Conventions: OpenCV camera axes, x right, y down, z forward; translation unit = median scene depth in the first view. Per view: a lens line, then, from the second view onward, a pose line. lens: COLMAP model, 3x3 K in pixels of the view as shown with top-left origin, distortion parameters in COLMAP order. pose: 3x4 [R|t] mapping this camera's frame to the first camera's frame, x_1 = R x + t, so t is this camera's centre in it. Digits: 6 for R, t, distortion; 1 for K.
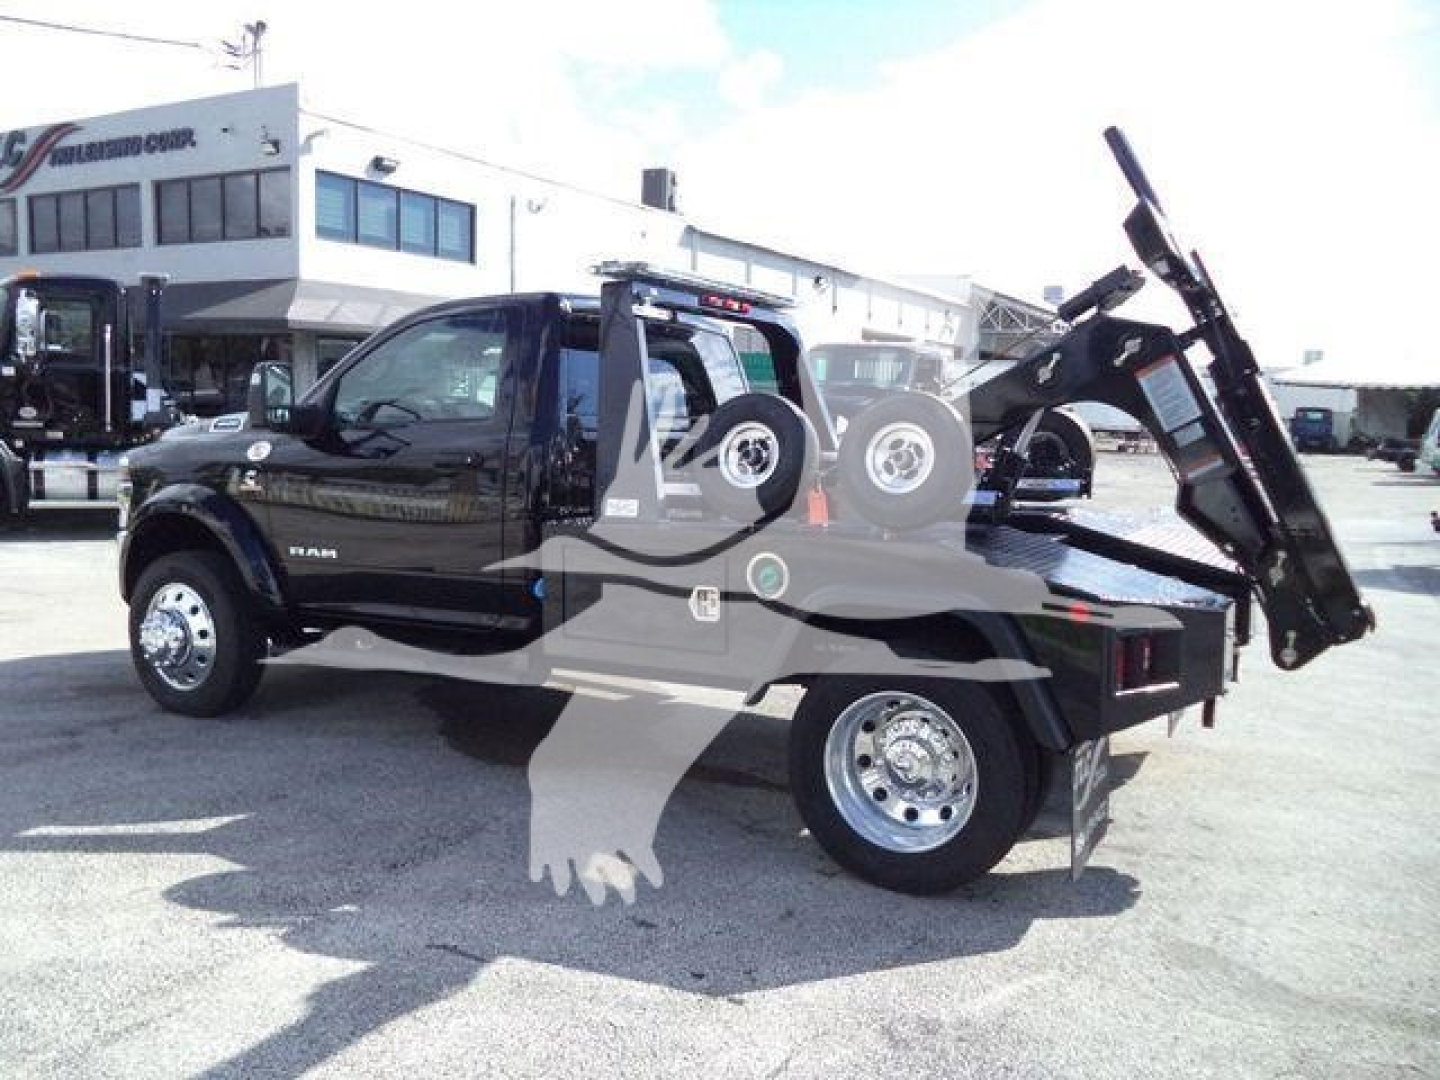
lens RADIAL K [[1118.5, 0, 801.4], [0, 1118.5, 559.9], [0, 0, 1]] dist [-0.034840, 0.000585]
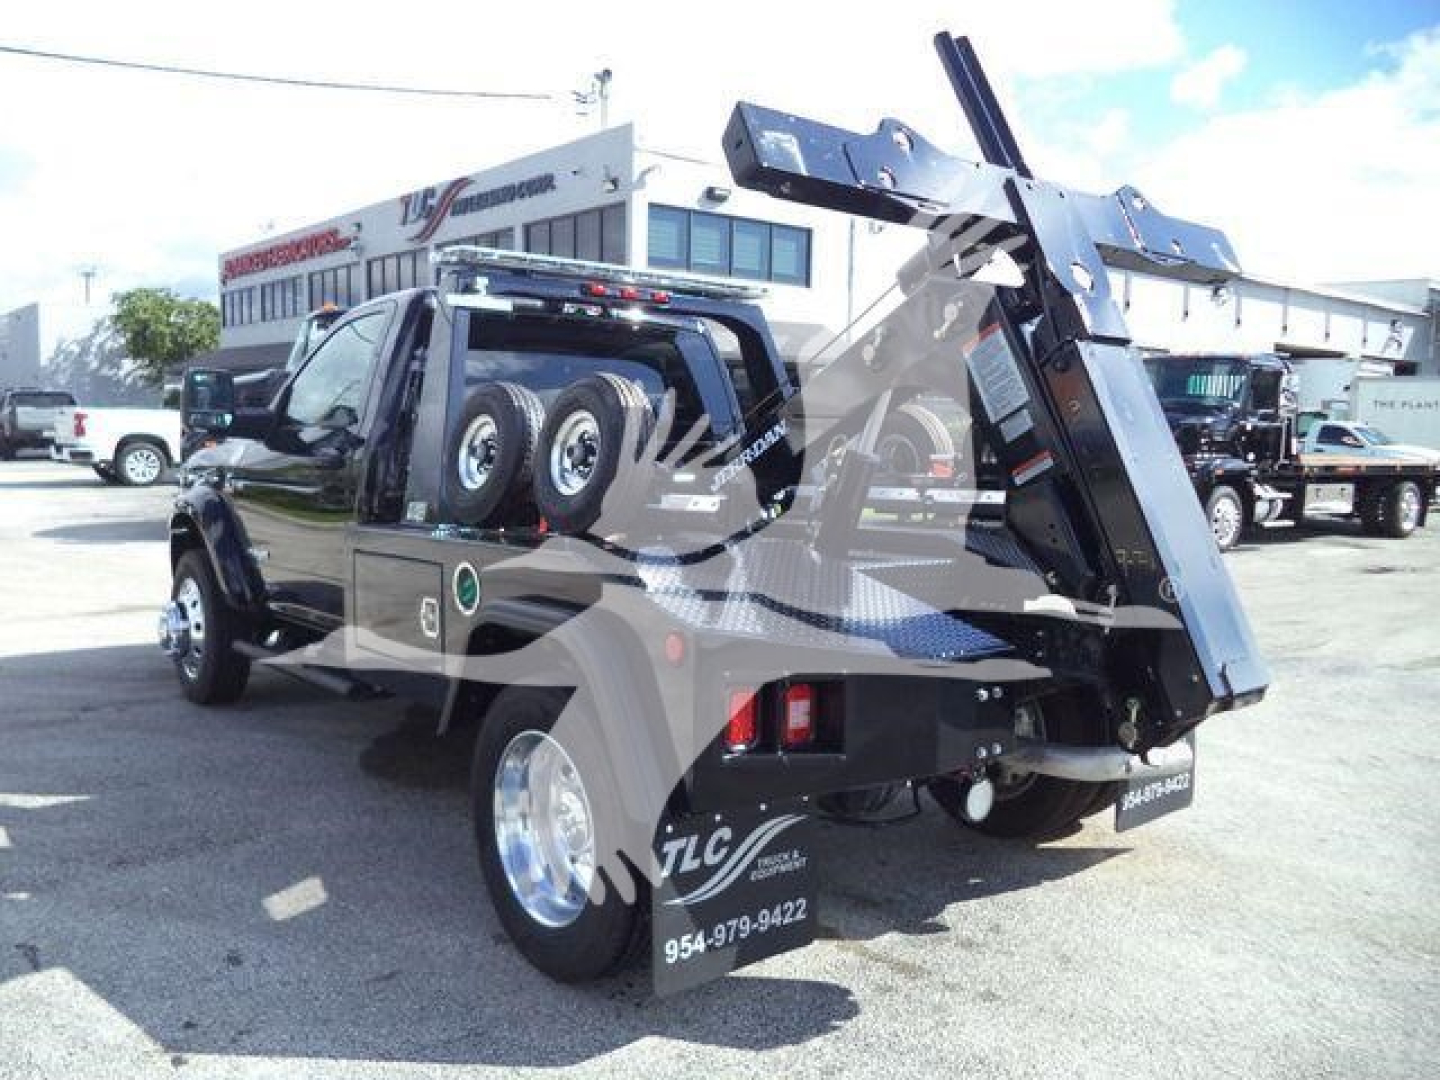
lens RADIAL K [[1164.0, 0, 818.7], [0, 1164.0, 539.3], [0, 0, 1]] dist [-0.026939, 0.000571]
pose [[0.932541, 0.028215, -0.359960, 0.117311], [-0.045303, 0.998207, -0.039124, 0.000123], [0.358211, 0.052792, 0.932147, 0.051832]]
